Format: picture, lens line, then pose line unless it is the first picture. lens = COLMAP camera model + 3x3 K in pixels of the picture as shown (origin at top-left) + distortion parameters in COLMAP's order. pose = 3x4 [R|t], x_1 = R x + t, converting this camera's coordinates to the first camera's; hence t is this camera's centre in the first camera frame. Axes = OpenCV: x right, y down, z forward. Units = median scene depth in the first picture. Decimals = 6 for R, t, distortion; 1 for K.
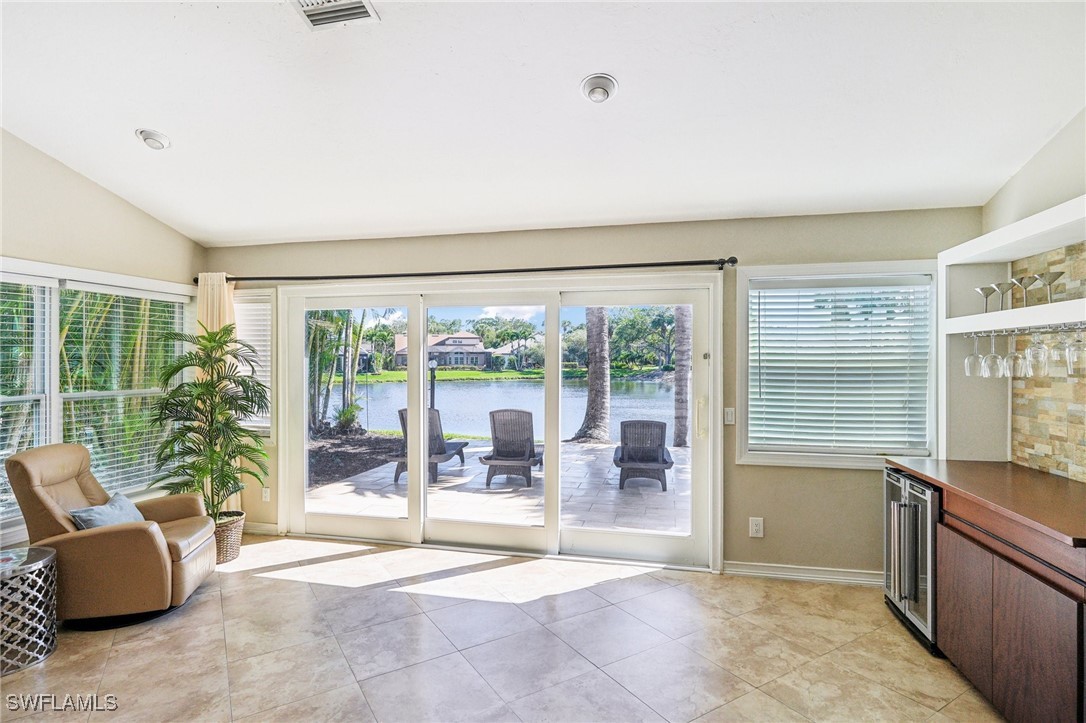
lens RADIAL K [[516.7, 0, 540.1], [0, 516.7, 361.8], [0, 0, 1]] dist [0.002894, 0.000960]
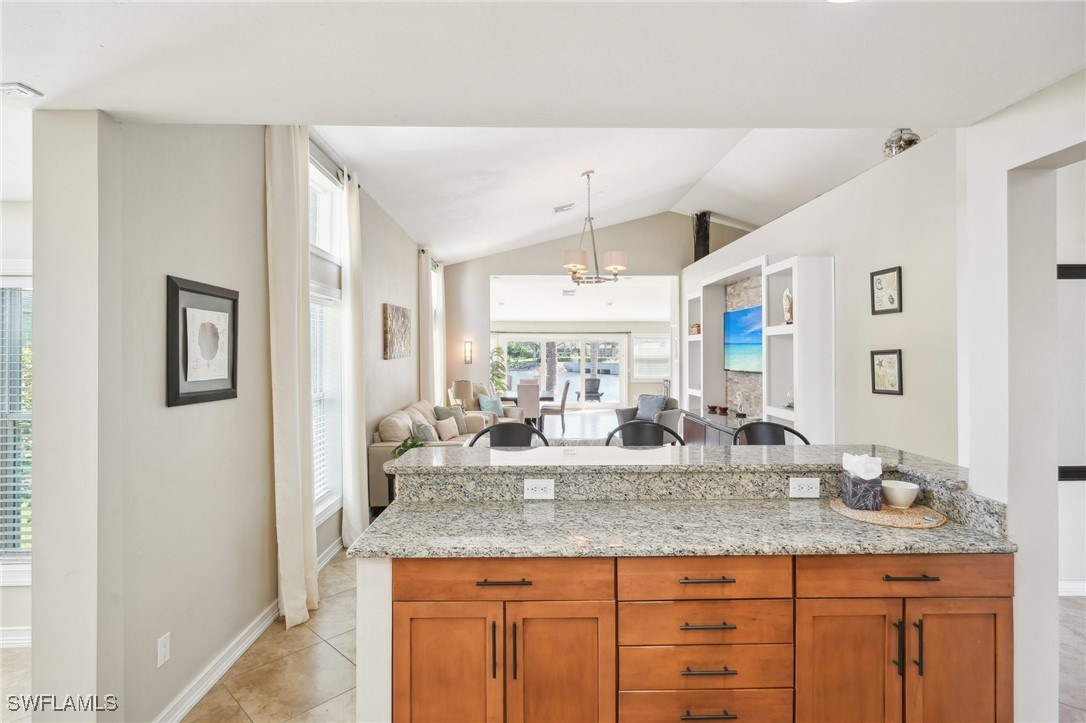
lens RADIAL K [[548.4, 0, 560.9], [0, 548.4, 347.1], [0, 0, 1]] dist [-0.002522, -0.000082]
pose [[0.968302, 0.002010, 0.249776, -0.079003], [0.001175, 0.999920, -0.012602, -0.001527], [-0.249781, 0.012496, 0.968222, -0.194840]]
